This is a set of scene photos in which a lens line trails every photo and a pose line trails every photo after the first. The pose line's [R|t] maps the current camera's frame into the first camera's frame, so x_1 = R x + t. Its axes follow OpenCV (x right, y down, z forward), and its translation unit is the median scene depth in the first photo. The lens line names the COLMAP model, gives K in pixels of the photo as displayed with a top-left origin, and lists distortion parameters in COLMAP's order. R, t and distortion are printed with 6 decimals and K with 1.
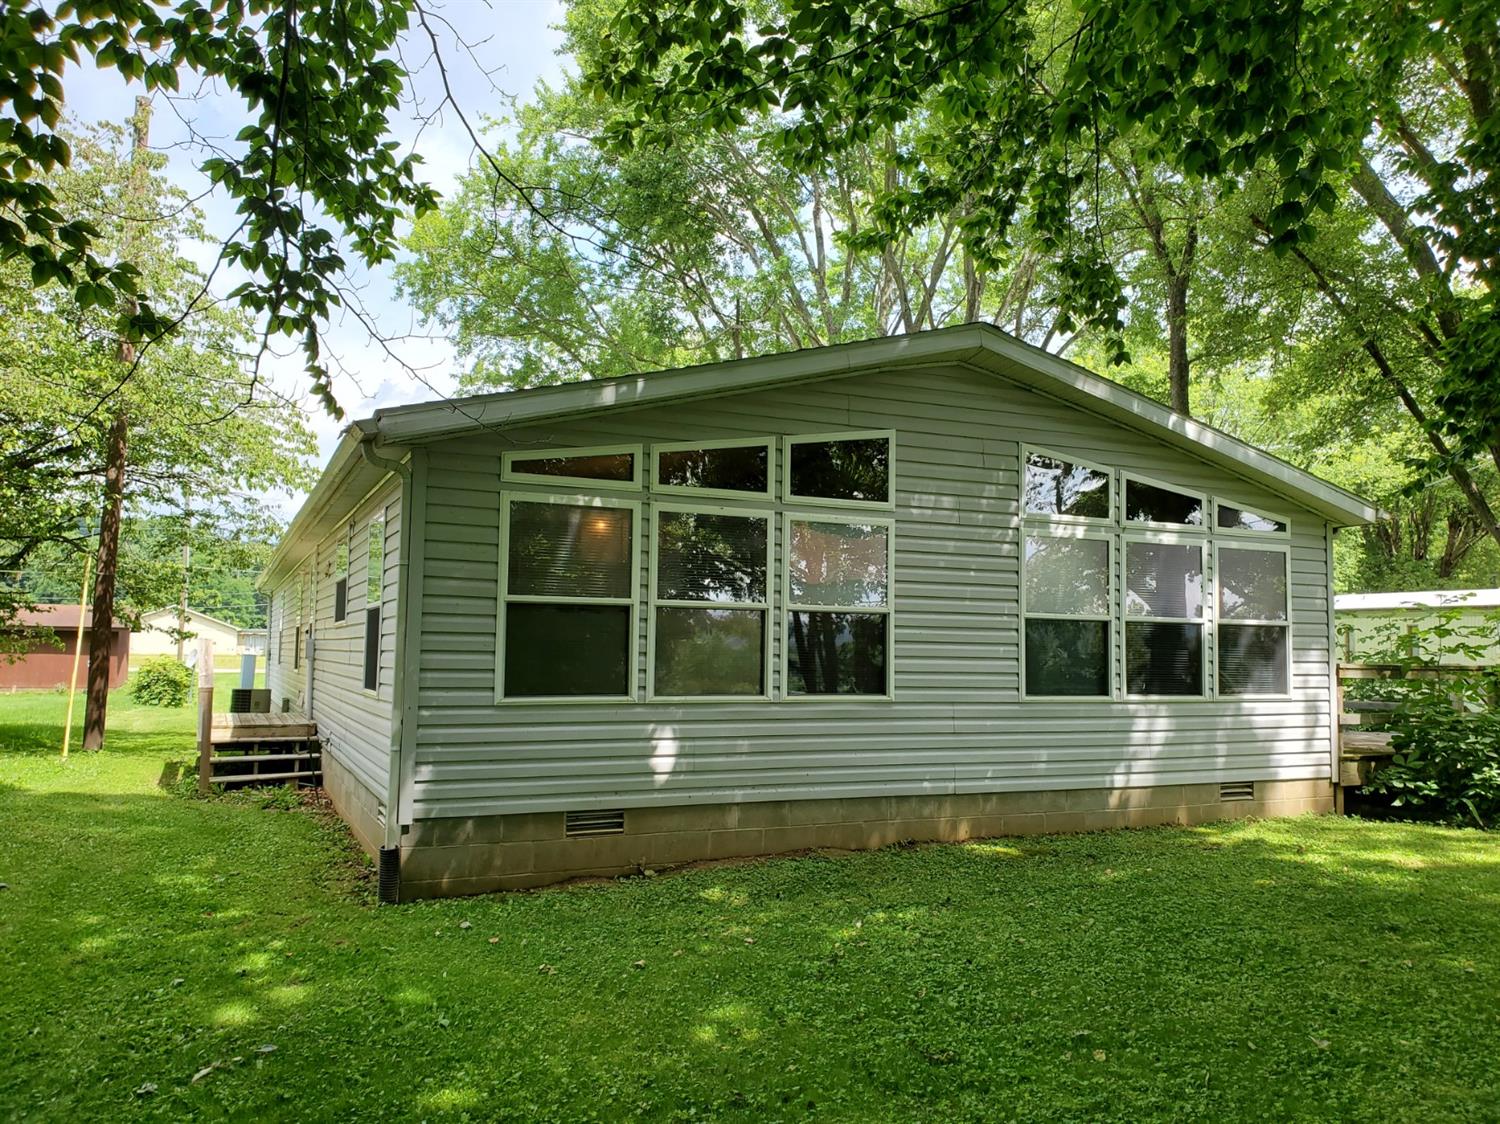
lens RADIAL K [[1149.8, 0, 751.0], [0, 1149.8, 560.5], [0, 0, 1]] dist [0.125935, -0.007526]
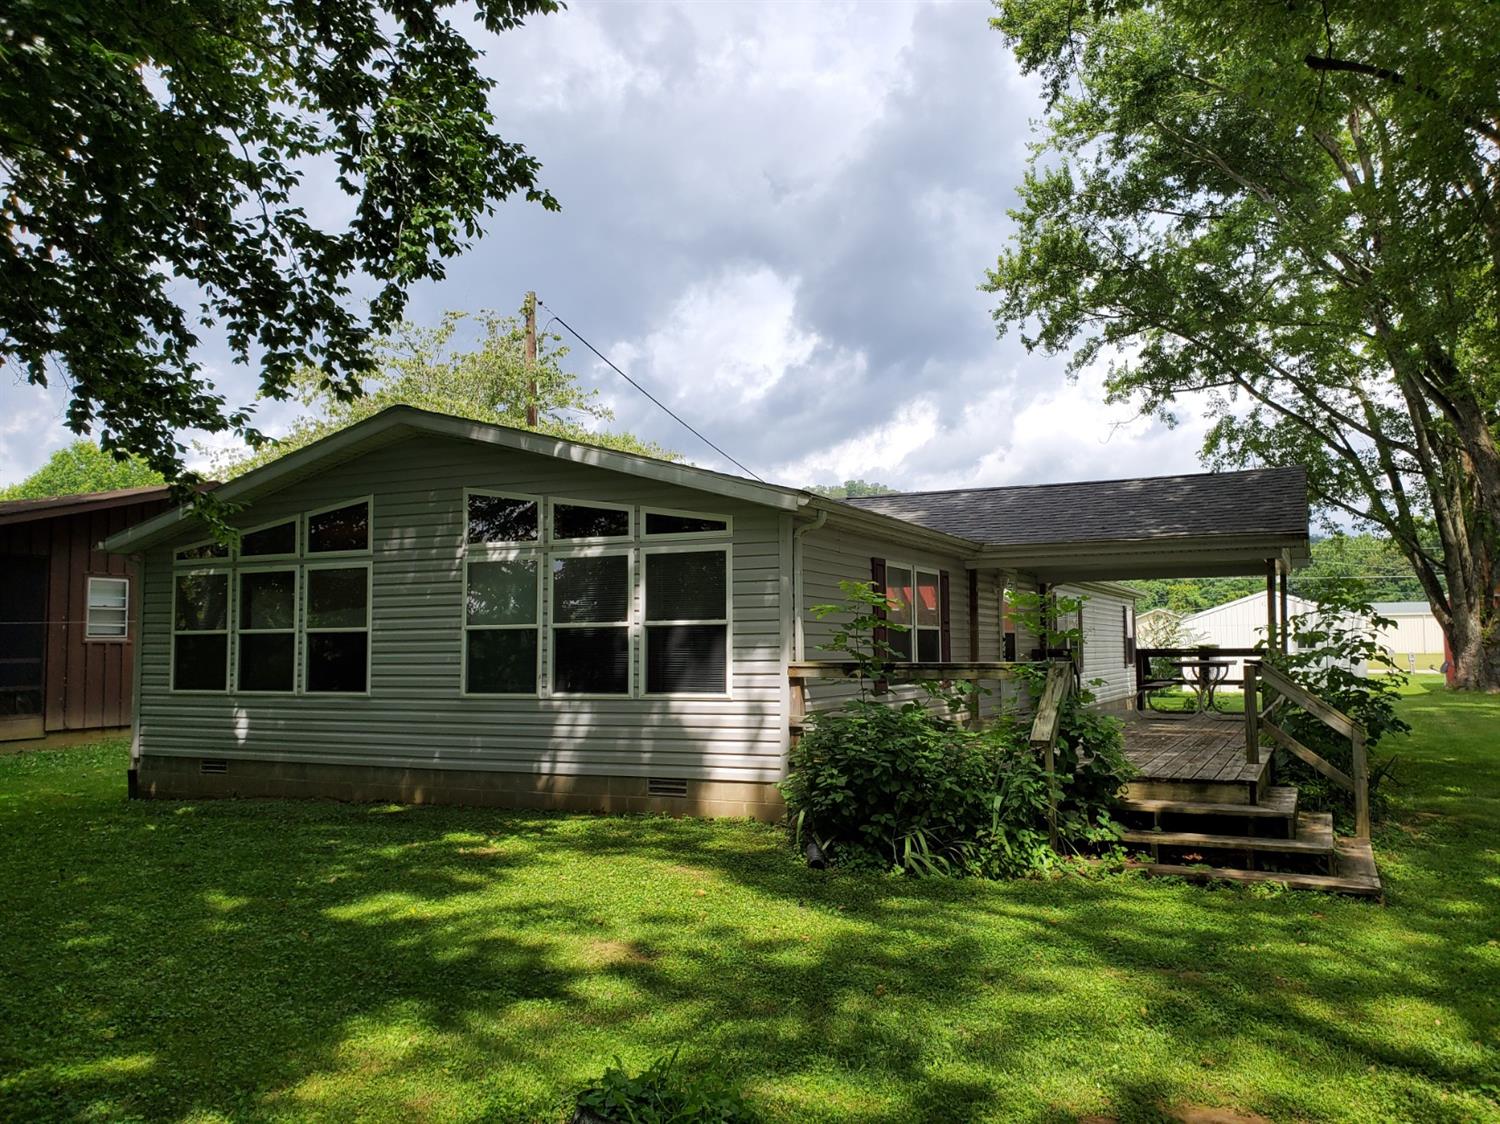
lens RADIAL K [[1149.8, 0, 751.4], [0, 1149.8, 564.0], [0, 0, 1]] dist [0.125935, -0.007526]
pose [[0.609369, -0.077044, -0.789134, 1.337964], [0.069275, 0.996635, -0.043808, 0.052591], [0.789854, -0.027972, 0.612656, 0.463879]]
